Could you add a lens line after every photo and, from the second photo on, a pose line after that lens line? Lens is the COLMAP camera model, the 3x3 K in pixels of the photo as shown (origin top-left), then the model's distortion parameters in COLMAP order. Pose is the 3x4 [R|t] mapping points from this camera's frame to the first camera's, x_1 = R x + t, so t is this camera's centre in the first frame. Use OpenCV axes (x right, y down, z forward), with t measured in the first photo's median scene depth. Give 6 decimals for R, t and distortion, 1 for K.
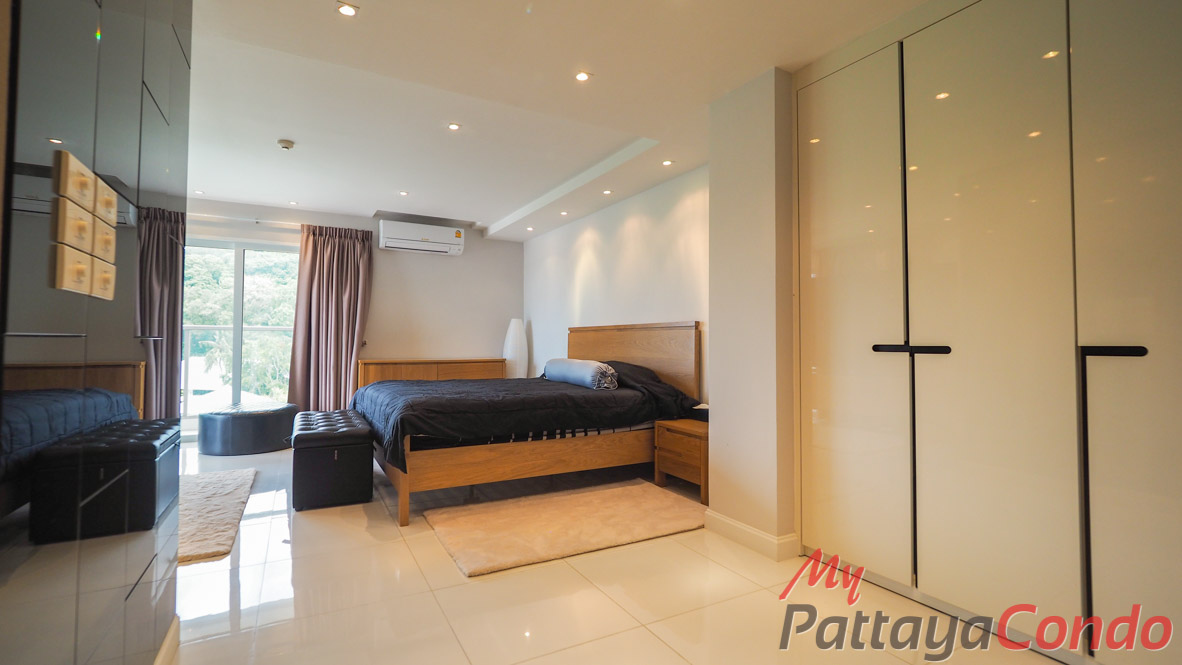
lens RADIAL K [[505.9, 0, 575.9], [0, 505.9, 328.8], [0, 0, 1]] dist [-0.004431, 0.000011]
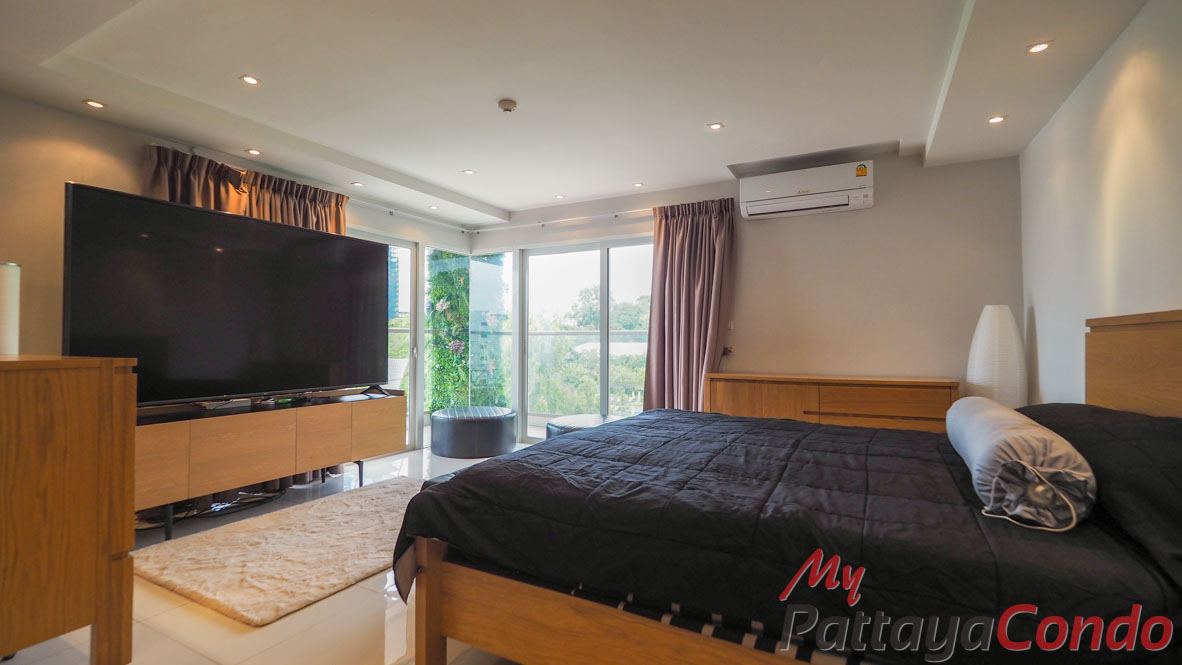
lens RADIAL K [[526.0, 0, 596.6], [0, 526.0, 328.3], [0, 0, 1]] dist [-0.000176, -0.000043]
pose [[0.548301, -0.024313, -0.835927, 0.128650], [0.024655, 0.999613, -0.012902, 0.001279], [0.835917, -0.013535, 0.548688, 0.435794]]
